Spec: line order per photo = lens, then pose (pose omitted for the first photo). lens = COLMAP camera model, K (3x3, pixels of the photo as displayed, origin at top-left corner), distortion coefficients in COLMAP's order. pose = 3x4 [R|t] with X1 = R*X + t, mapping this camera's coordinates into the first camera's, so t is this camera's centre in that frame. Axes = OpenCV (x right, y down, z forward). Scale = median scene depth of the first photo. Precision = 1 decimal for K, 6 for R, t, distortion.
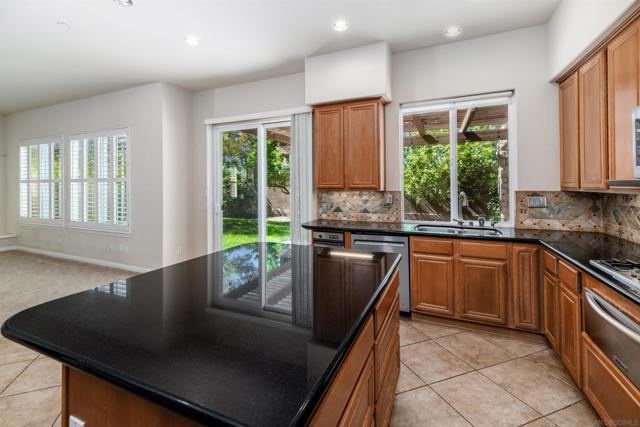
lens RADIAL K [[287.4, 0, 318.5], [0, 287.4, 186.0], [0, 0, 1]] dist [0.000659, 0.000114]
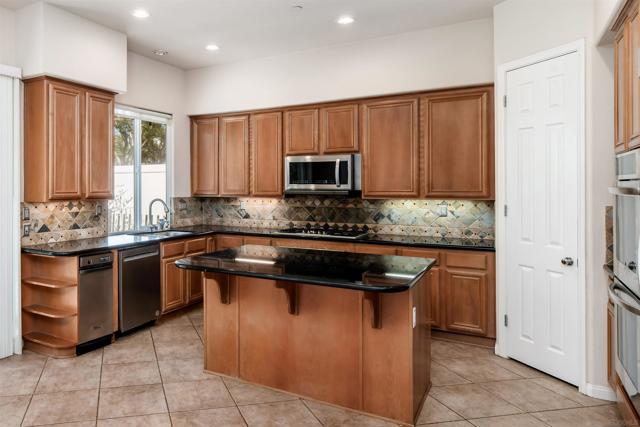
lens RADIAL K [[287.4, 0, 318.5], [0, 287.4, 186.0], [0, 0, 1]] dist [0.000659, 0.000114]
pose [[0.171406, 0.020452, 0.984988, -0.493750], [-0.004382, 0.999790, -0.019997, -0.010450], [-0.985191, -0.000889, 0.171459, 0.216273]]
